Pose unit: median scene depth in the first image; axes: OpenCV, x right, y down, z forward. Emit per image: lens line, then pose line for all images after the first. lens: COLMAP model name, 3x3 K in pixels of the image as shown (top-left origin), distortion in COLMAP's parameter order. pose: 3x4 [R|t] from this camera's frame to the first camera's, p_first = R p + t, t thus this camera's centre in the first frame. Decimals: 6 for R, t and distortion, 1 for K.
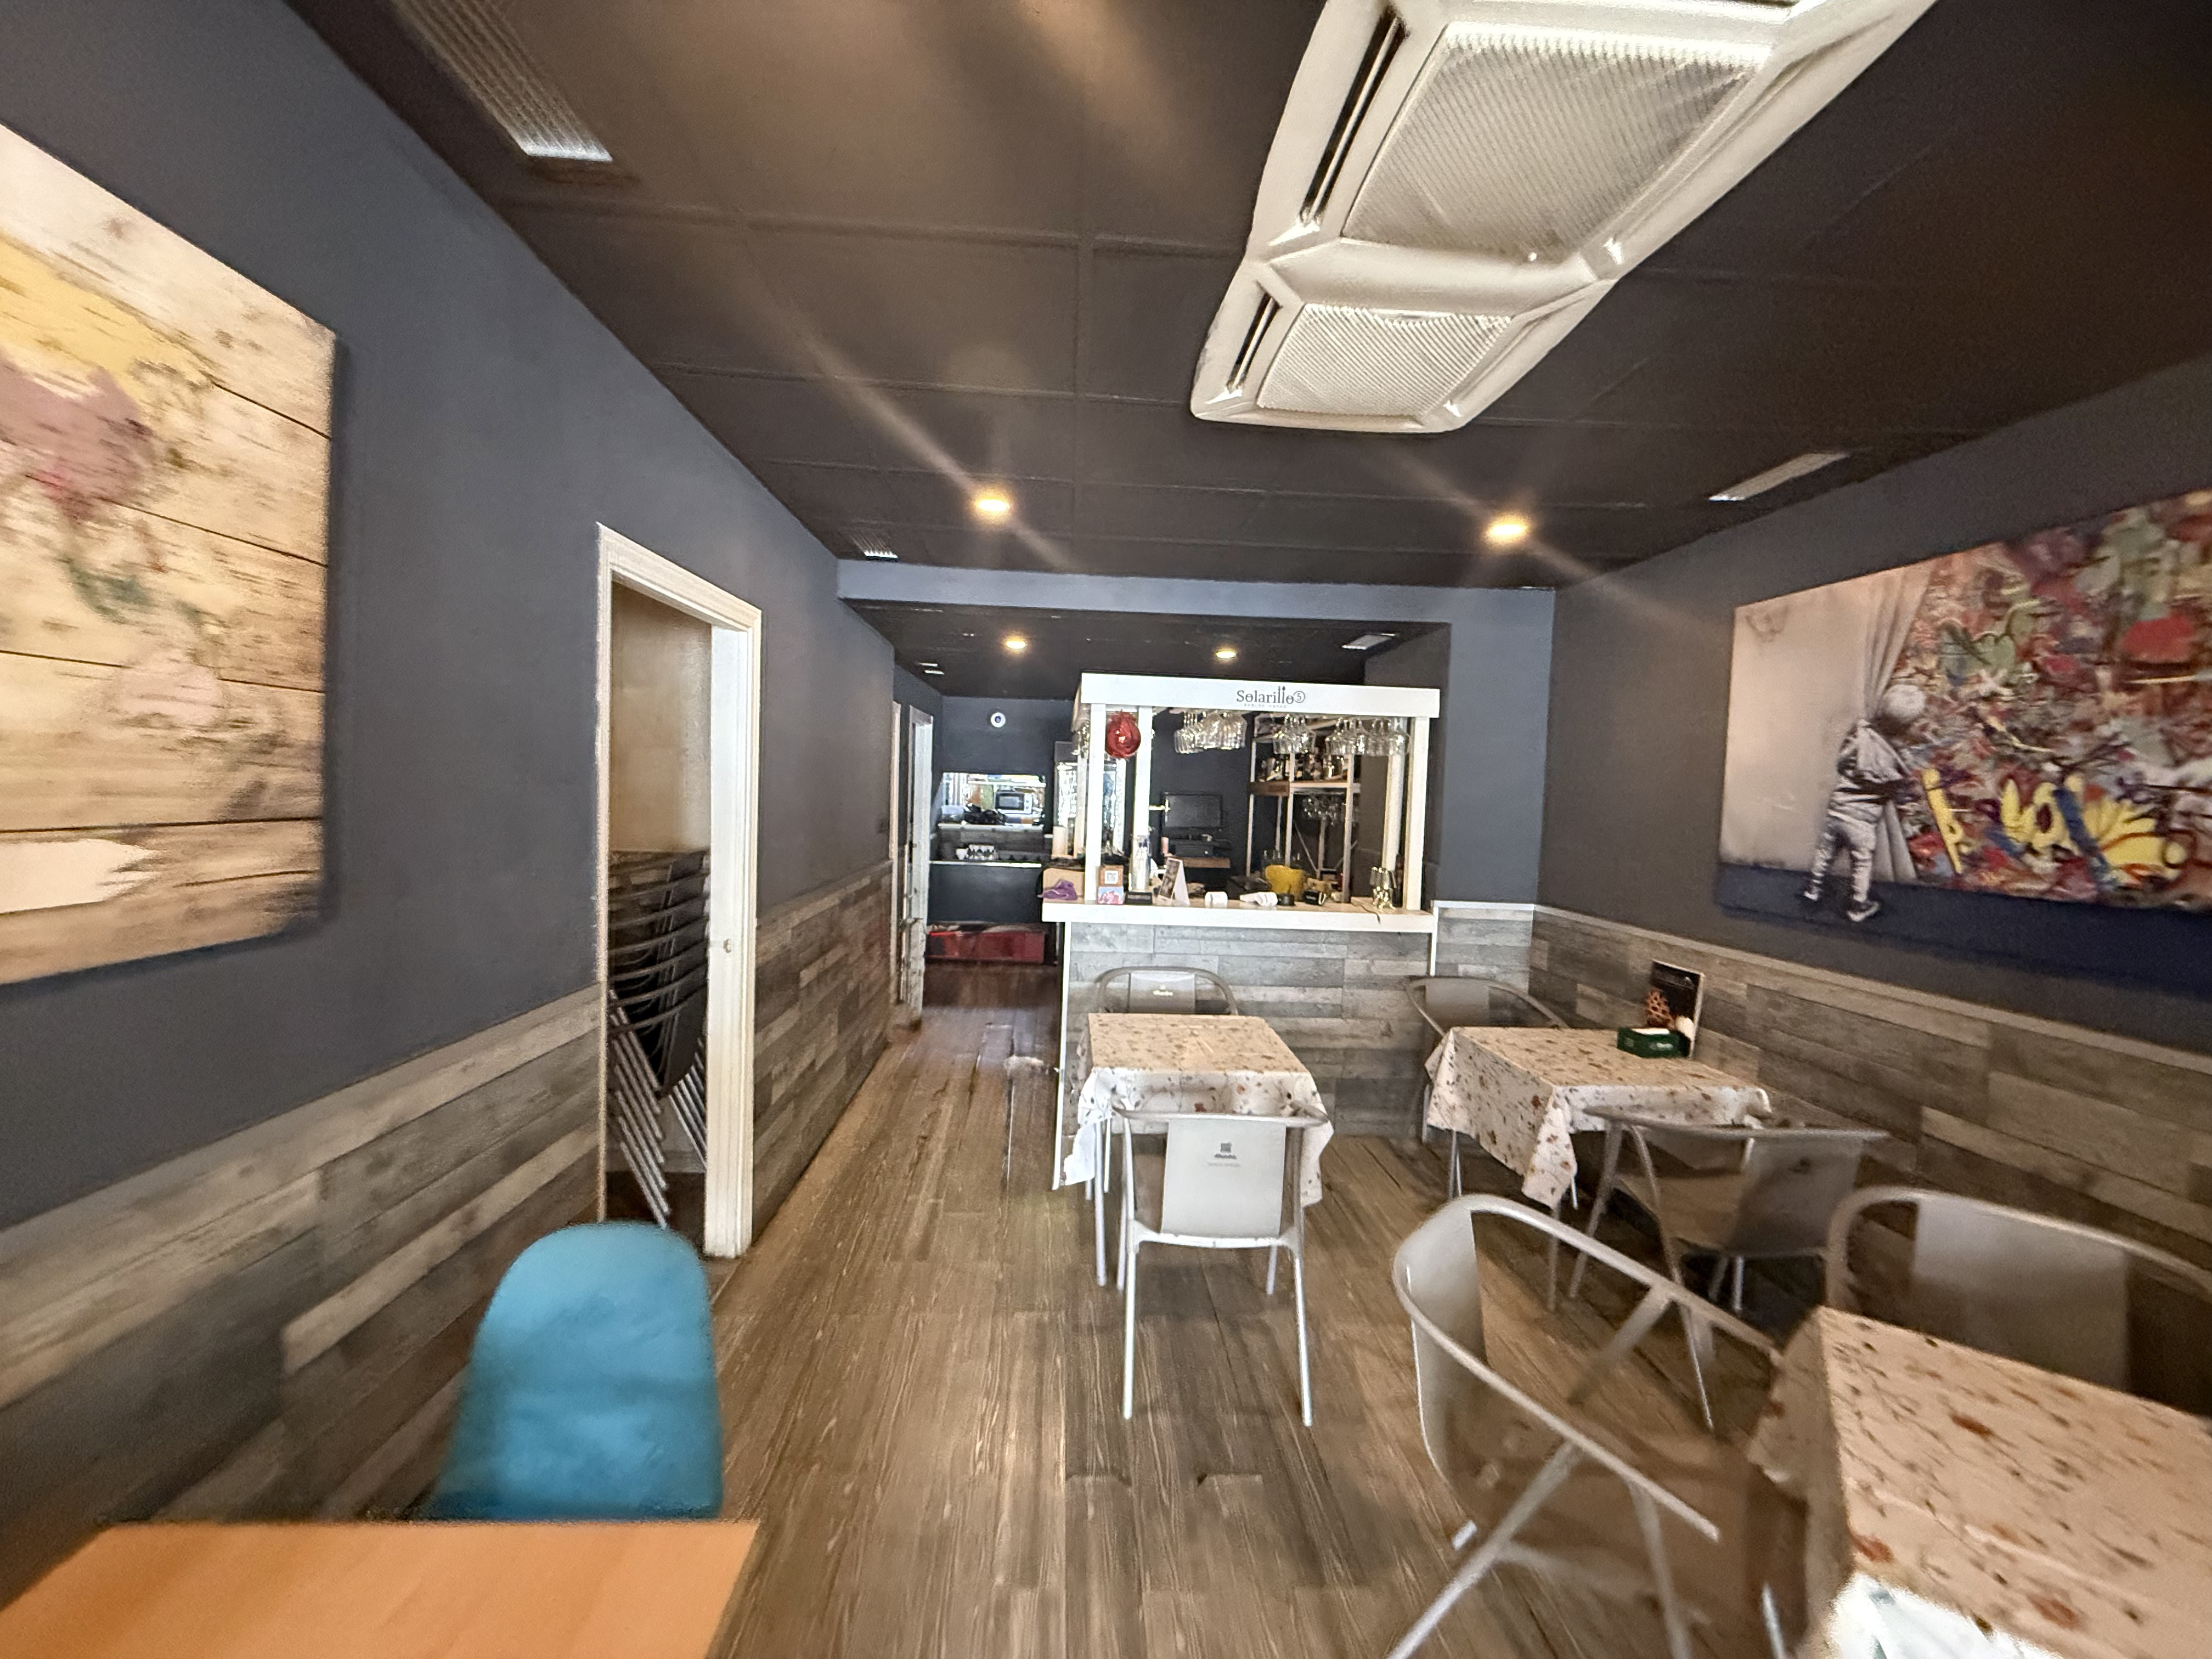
lens RADIAL K [[877.1, 0, 1103.0], [0, 877.1, 828.2], [0, 0, 1]] dist [0.000284, -0.000294]
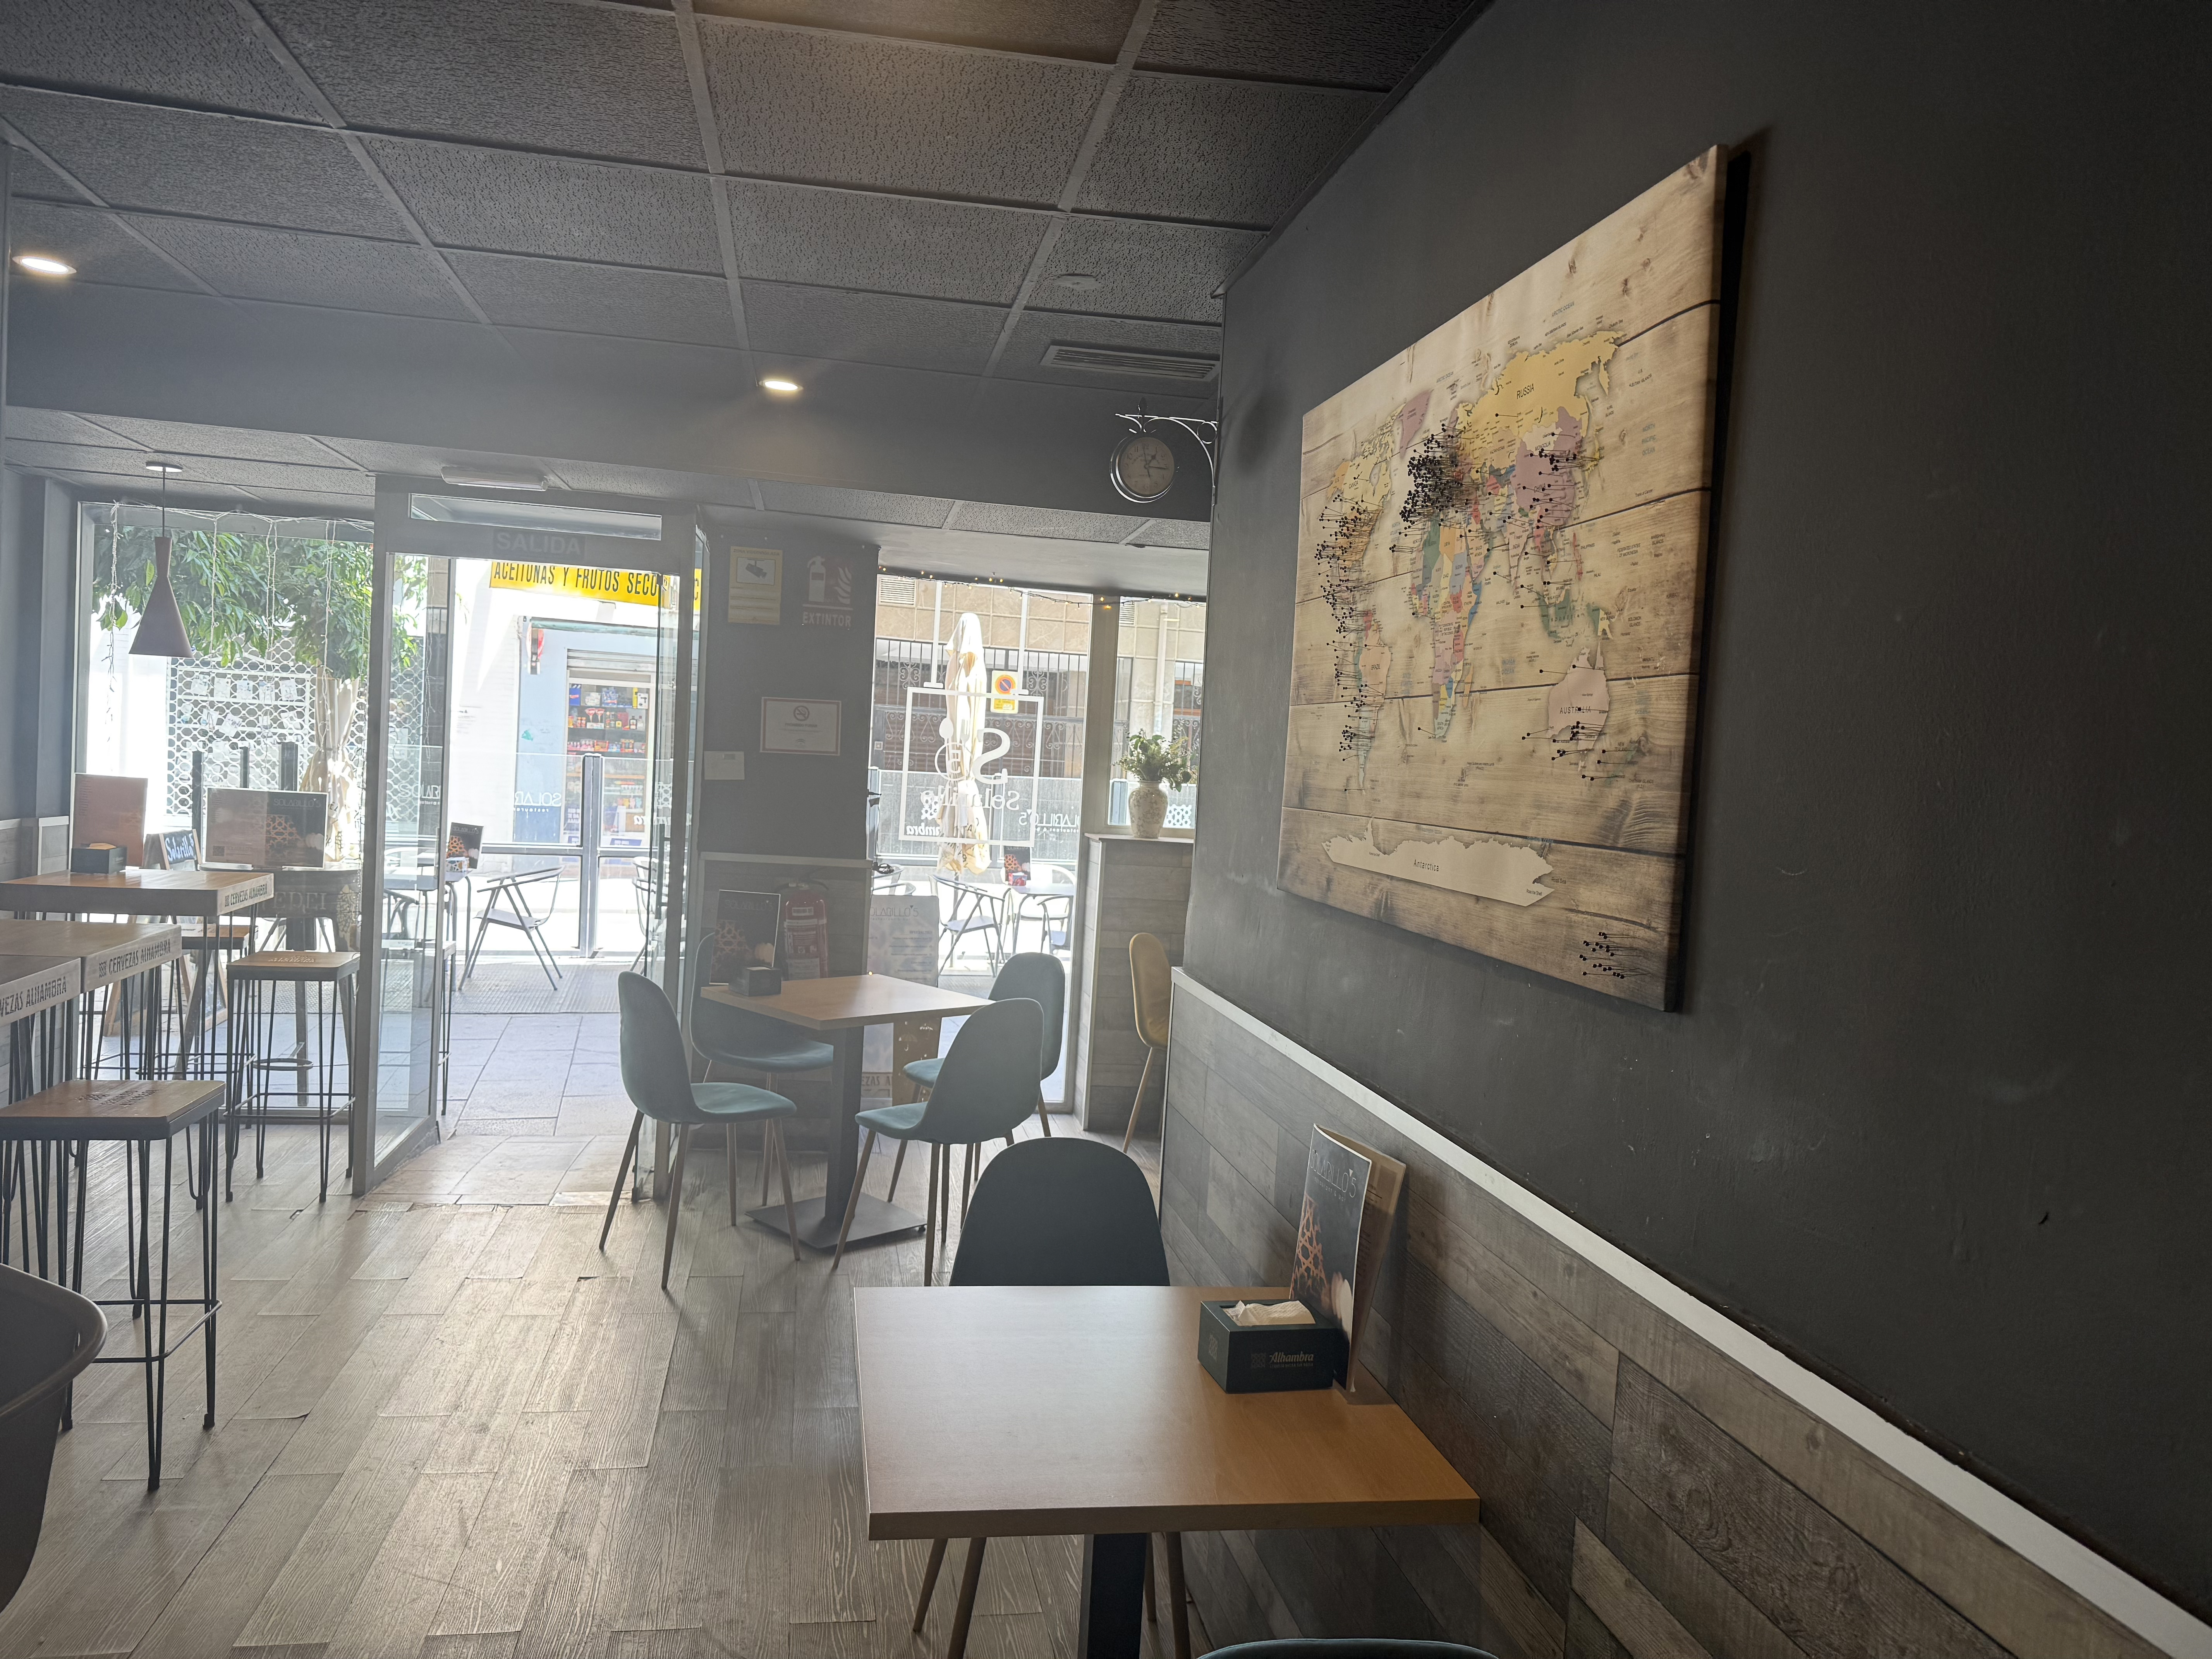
lens RADIAL K [[1546.6, 0, 1099.4], [0, 1546.6, 820.1], [0, 0, 1]] dist [0.051378, -0.056402]
pose [[-0.986788, -0.084914, -0.137980, -0.120728], [-0.096434, 0.992194, 0.079062, -0.040484], [0.130189, 0.091323, -0.987274, 0.937483]]
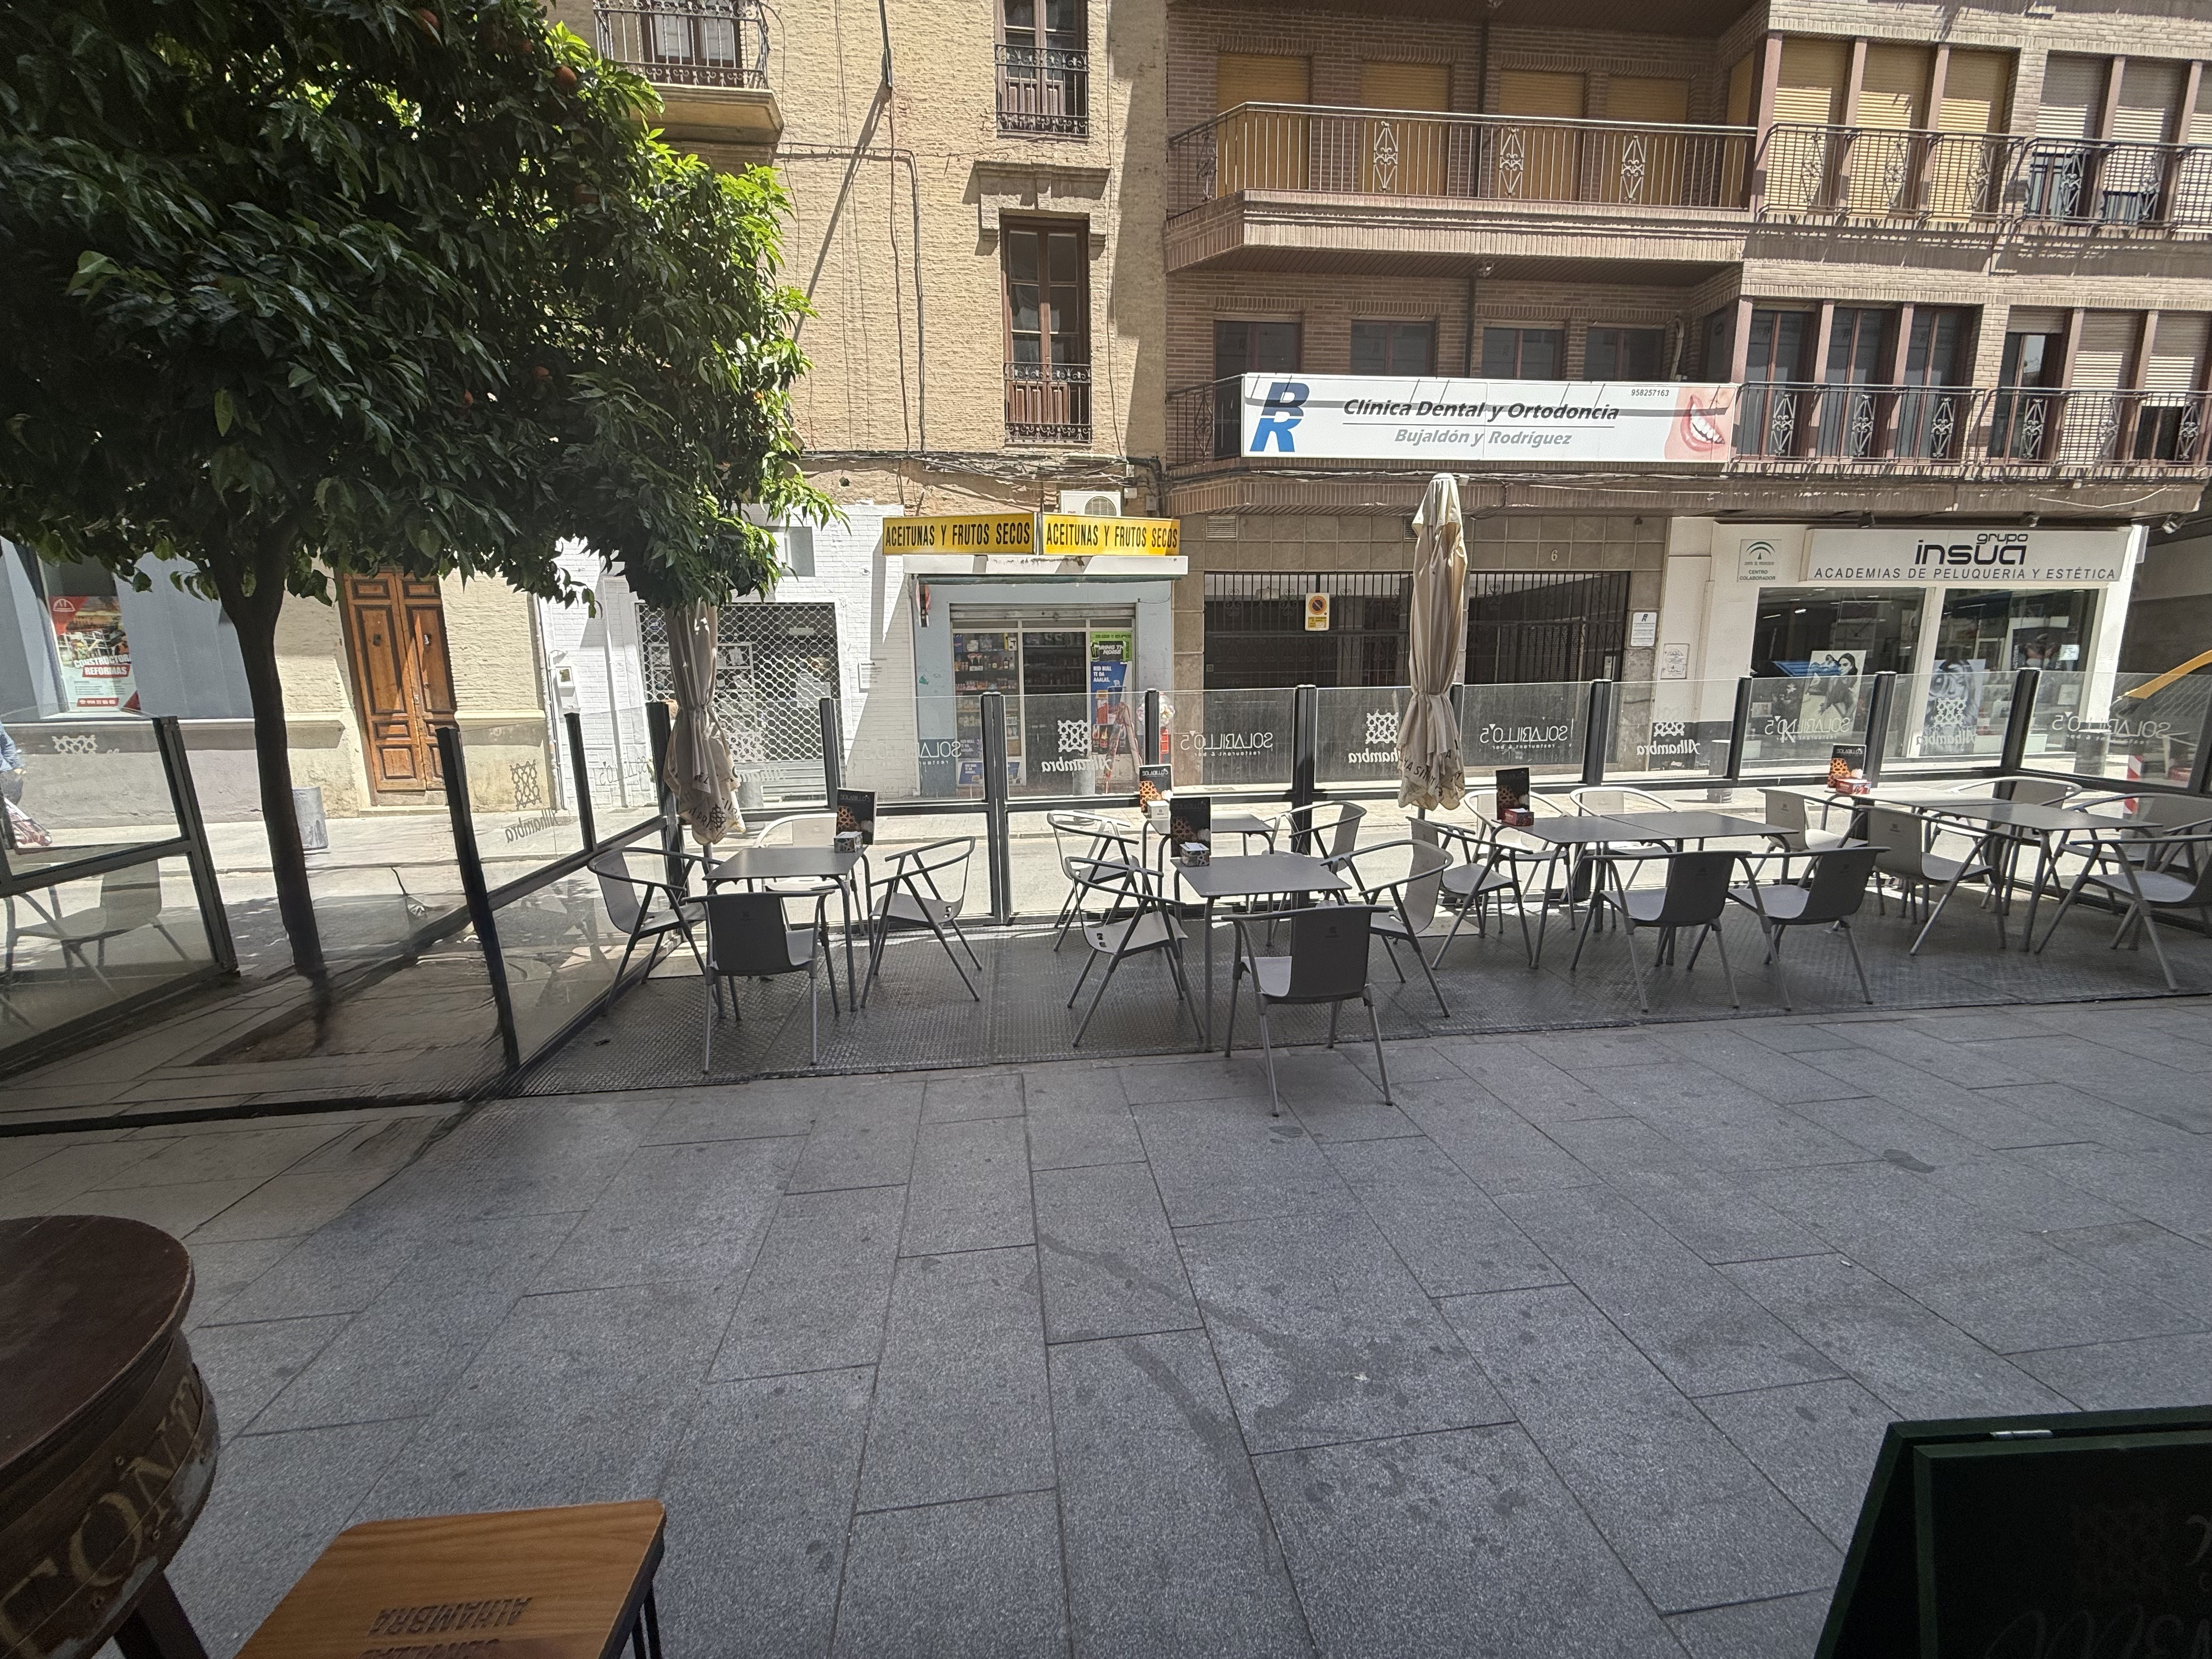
lens RADIAL K [[877.1, 0, 1095.9], [0, 877.1, 829.7], [0, 0, 1]] dist [0.000284, -0.000294]
pose [[-0.999309, -0.025734, 0.026816, 0.357255], [-0.019342, 0.976199, 0.216012, 0.112163], [-0.031737, 0.215344, -0.976022, -1.338422]]
